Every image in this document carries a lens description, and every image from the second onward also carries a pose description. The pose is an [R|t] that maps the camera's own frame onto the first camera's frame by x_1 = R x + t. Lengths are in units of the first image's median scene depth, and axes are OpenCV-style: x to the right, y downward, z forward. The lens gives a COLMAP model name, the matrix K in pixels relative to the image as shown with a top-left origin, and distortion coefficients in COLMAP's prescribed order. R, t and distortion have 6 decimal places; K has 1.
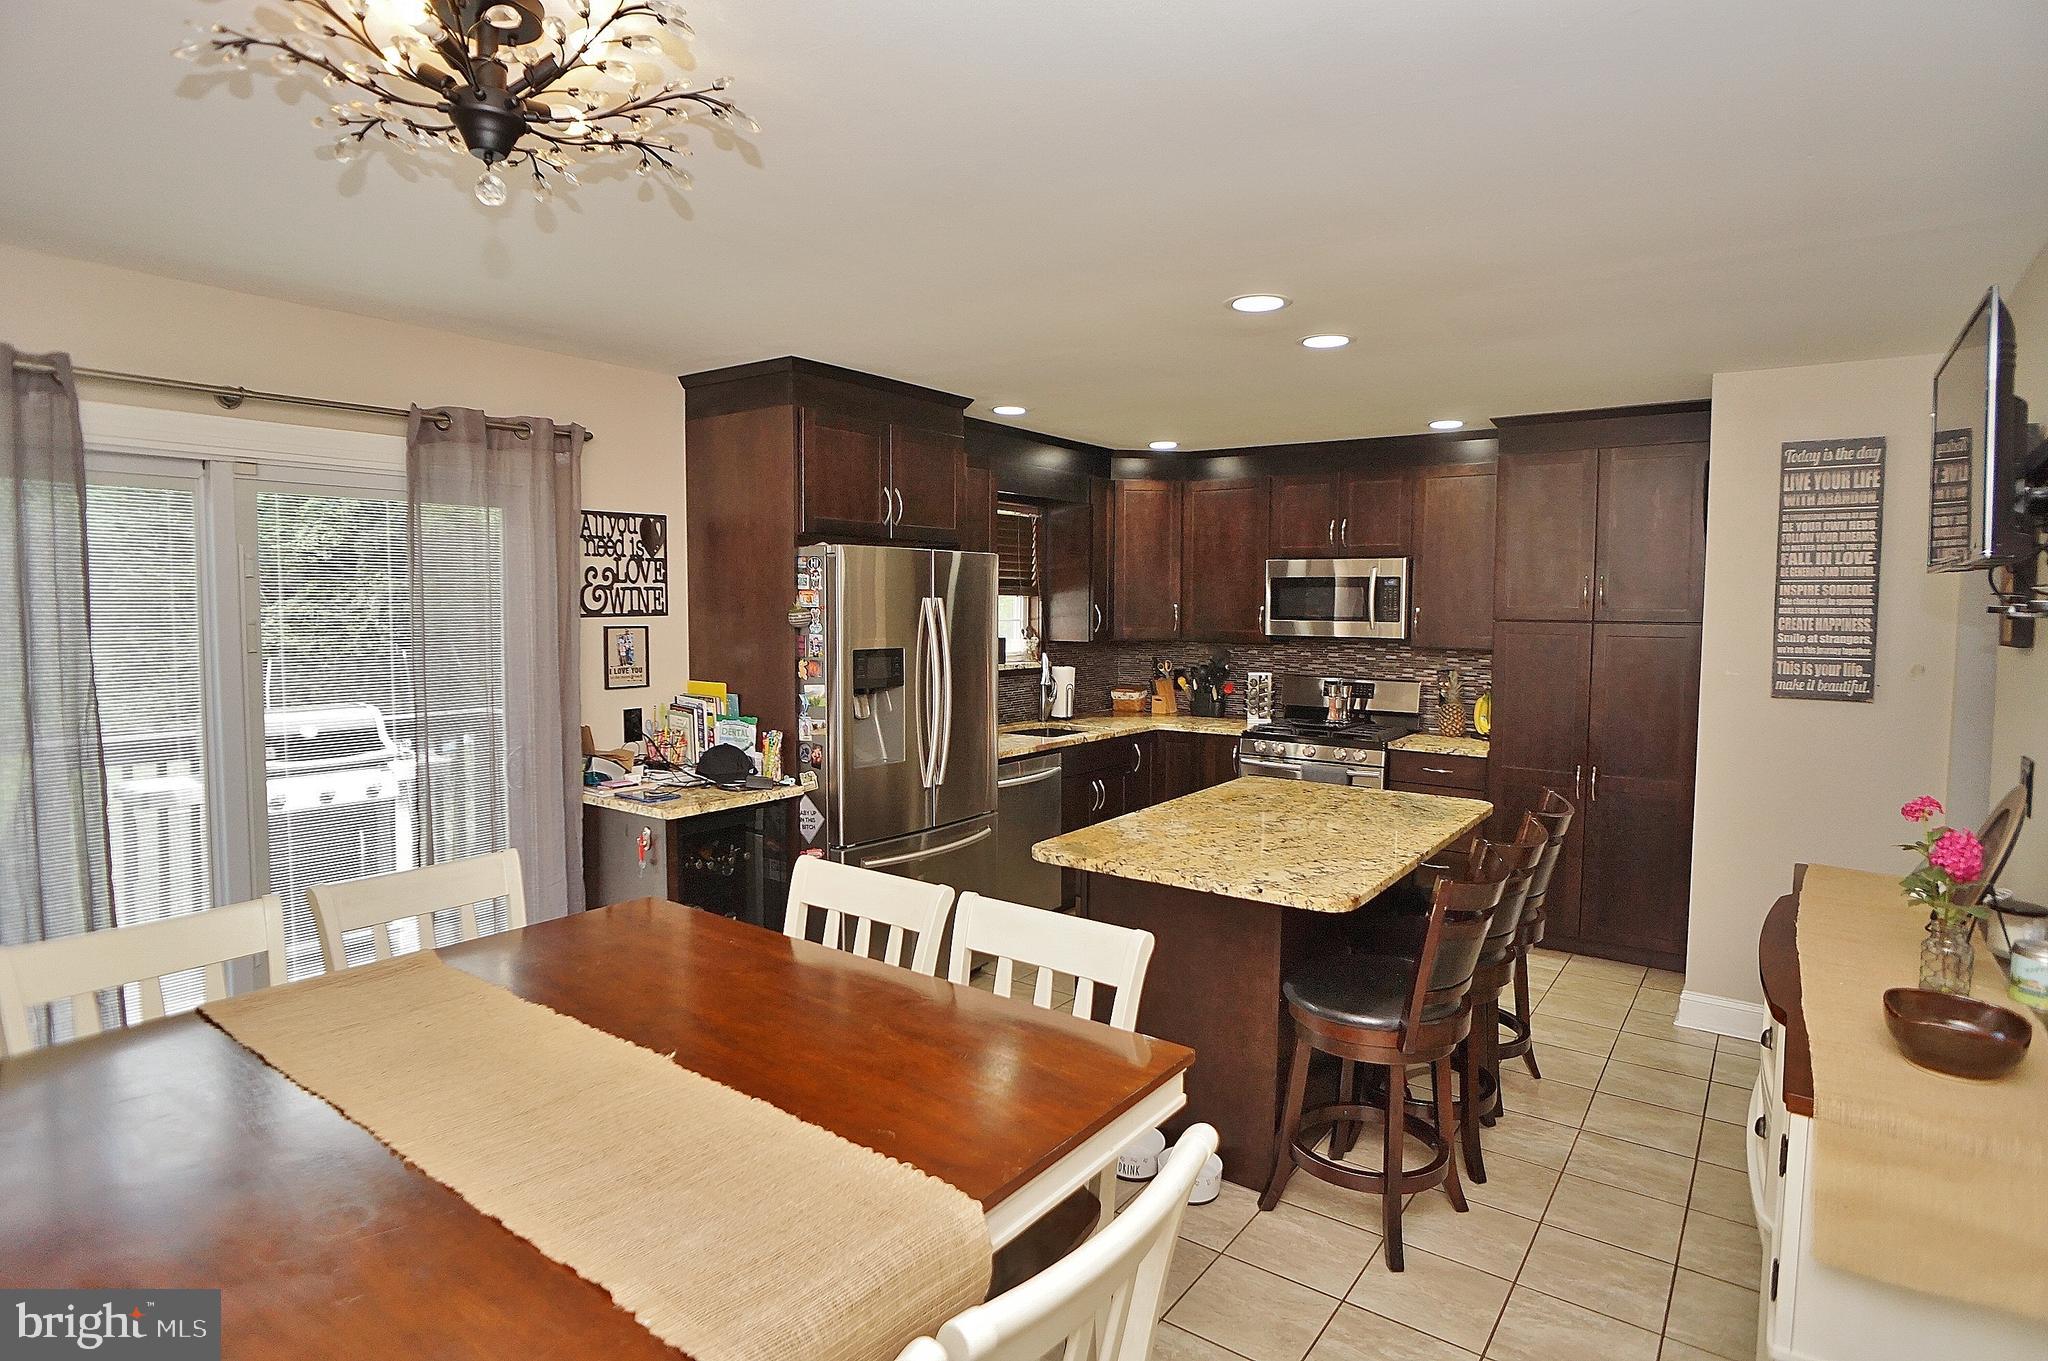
lens RADIAL K [[1083.2, 0, 990.4], [0, 1083.2, 673.9], [0, 0, 1]] dist [-0.035971, 0.018086]
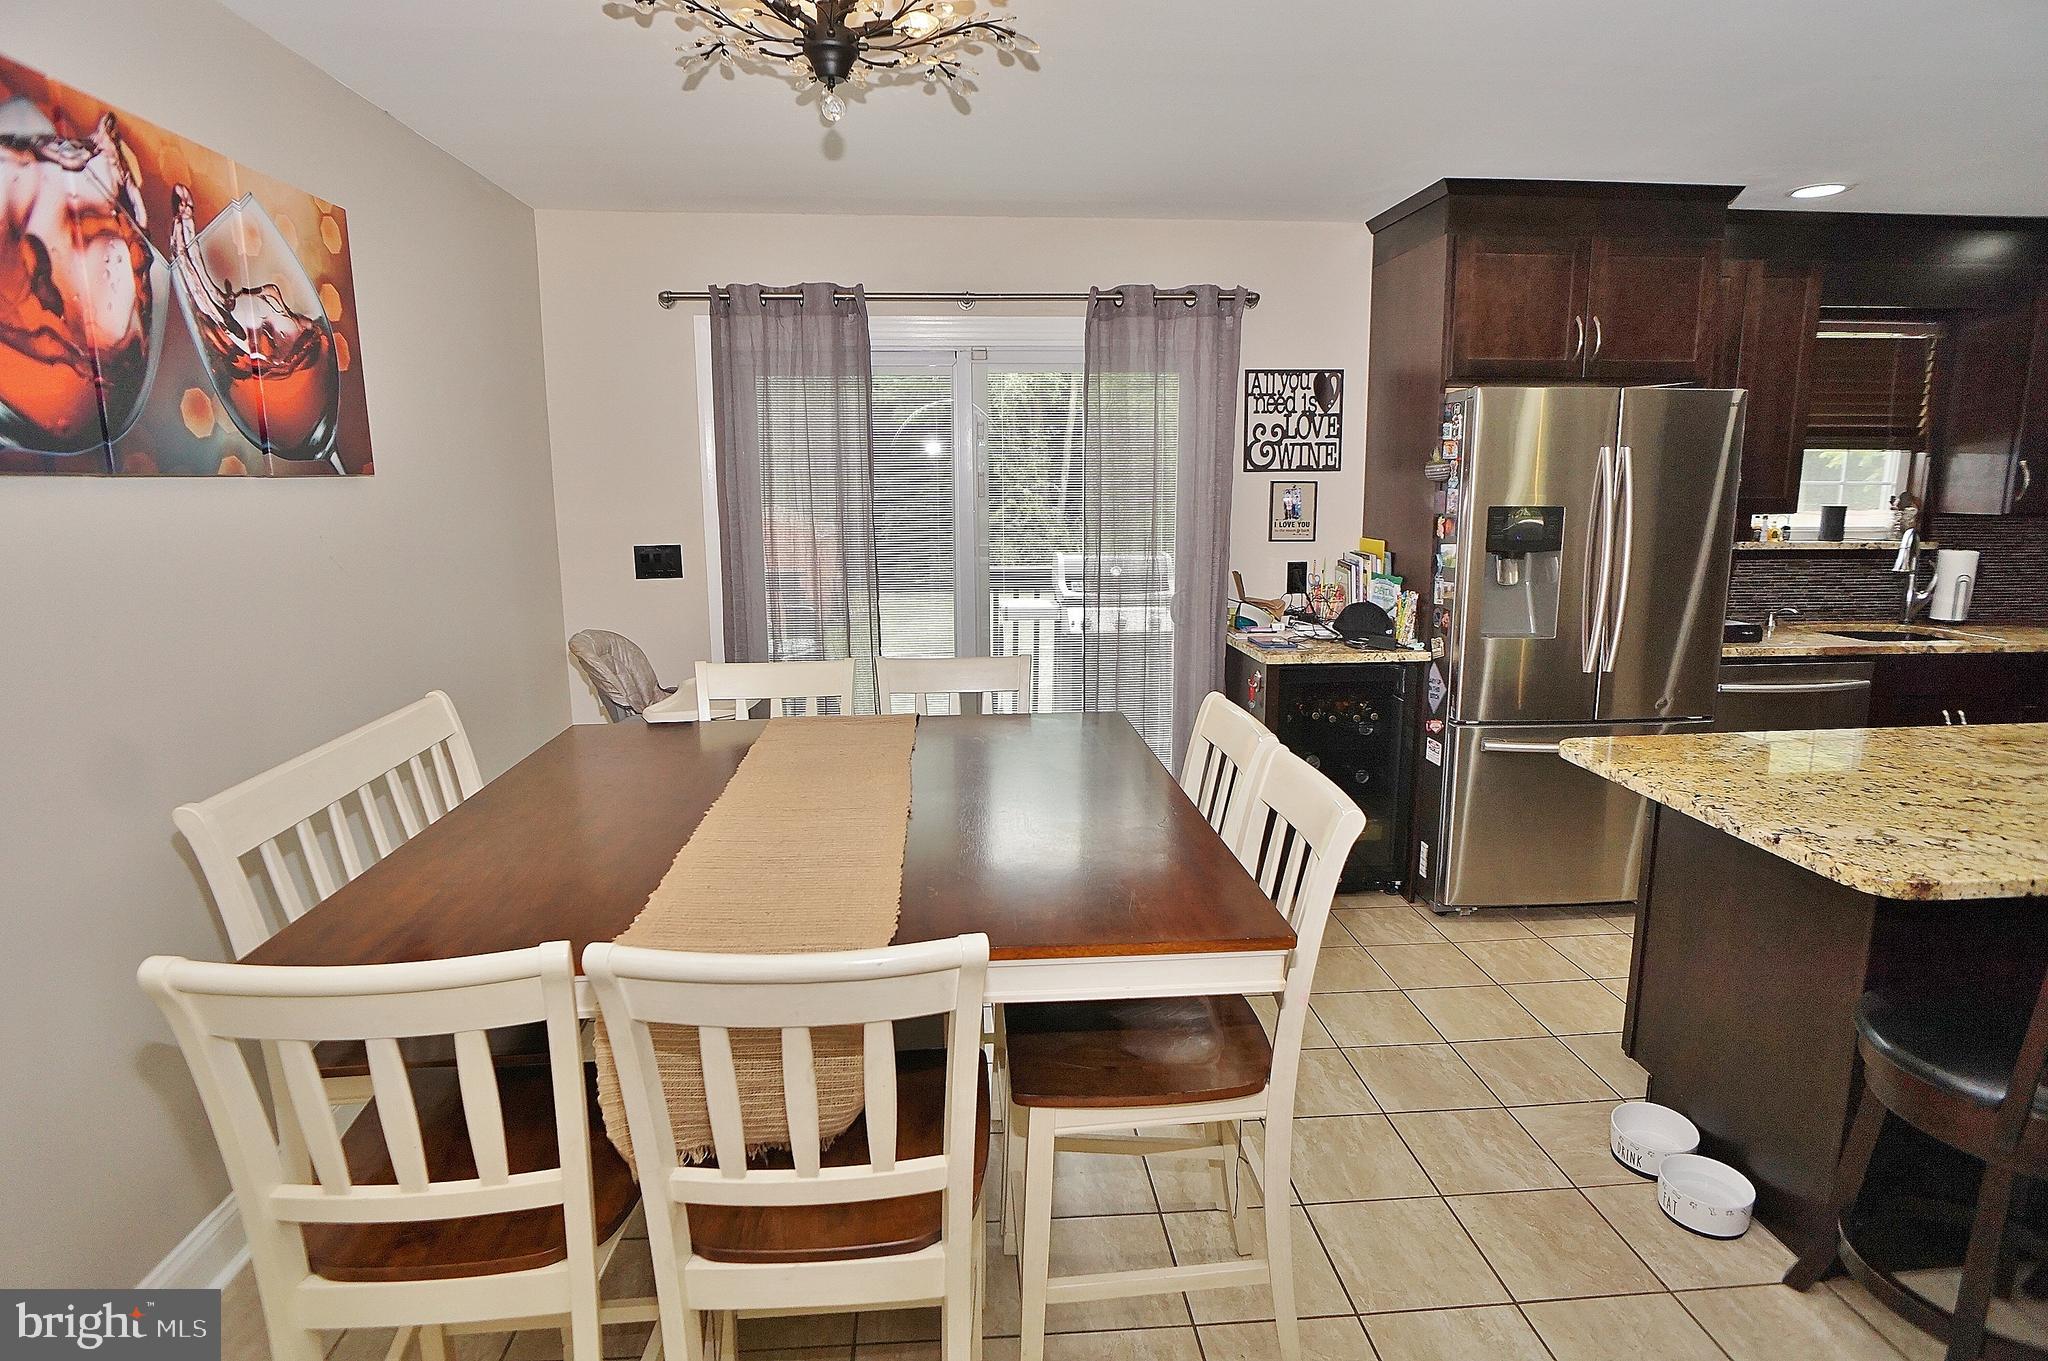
lens RADIAL K [[1083.2, 0, 1026.4], [0, 1083.2, 664.7], [0, 0, 1]] dist [-0.035971, 0.018086]
pose [[0.659201, 0.121131, -0.742147, 0.288916], [-0.045786, 0.991575, 0.121173, 0.016878], [0.750572, -0.045898, 0.659193, 0.118186]]
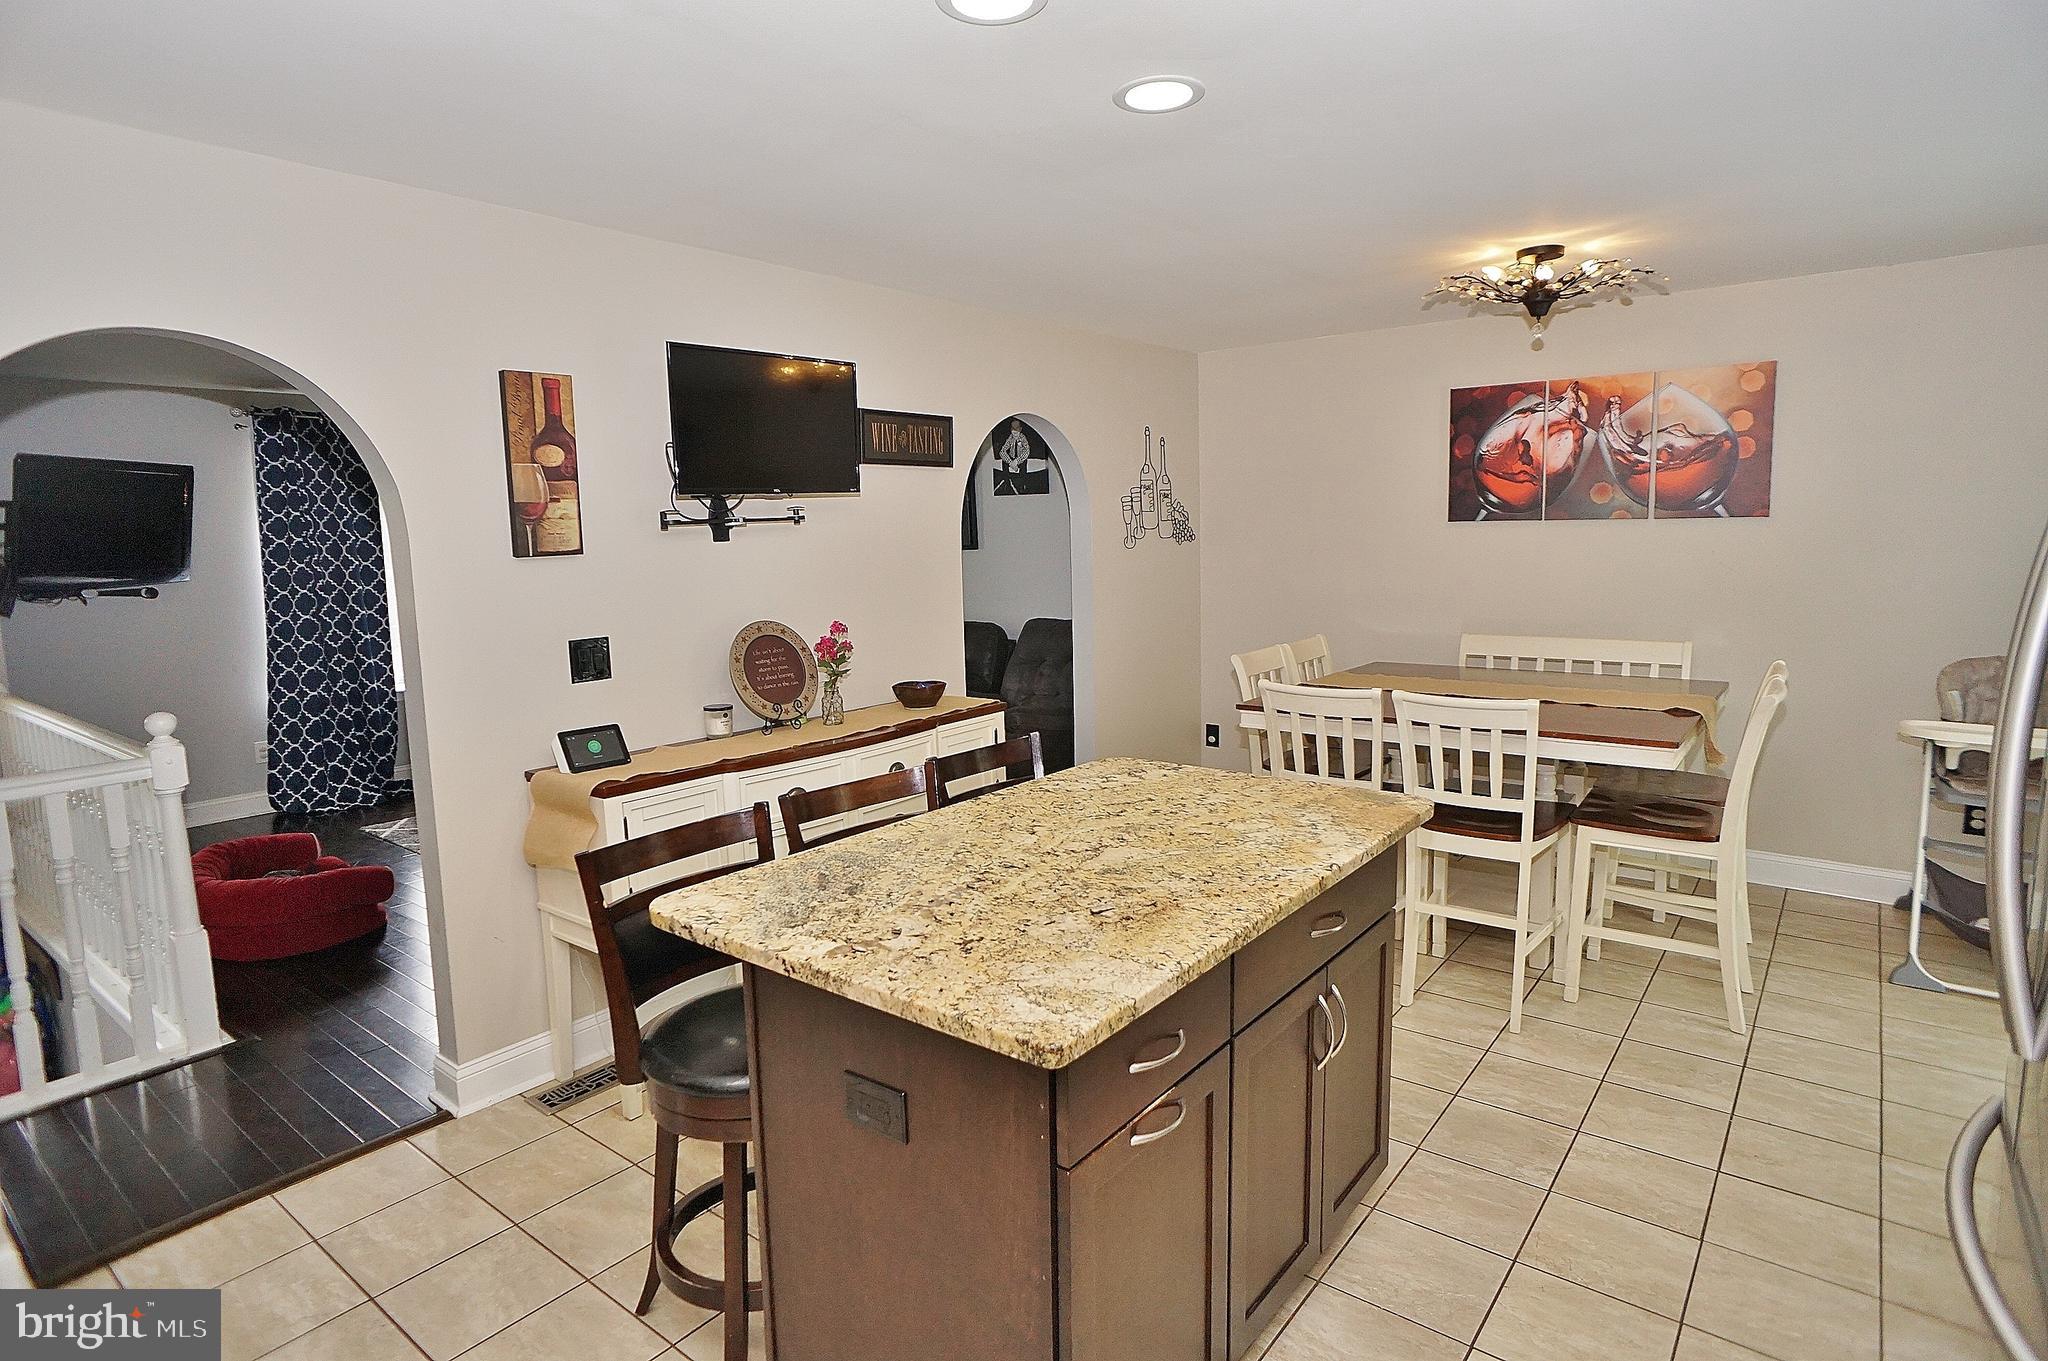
lens RADIAL K [[1083.2, 0, 1023.5], [0, 1083.2, 674.1], [0, 0, 1]] dist [-0.035971, 0.018086]
pose [[-0.999454, 0.011702, 0.030888, 0.245771], [0.017837, 0.978275, 0.206541, -0.083484], [-0.027800, 0.206979, -0.977950, 1.390728]]
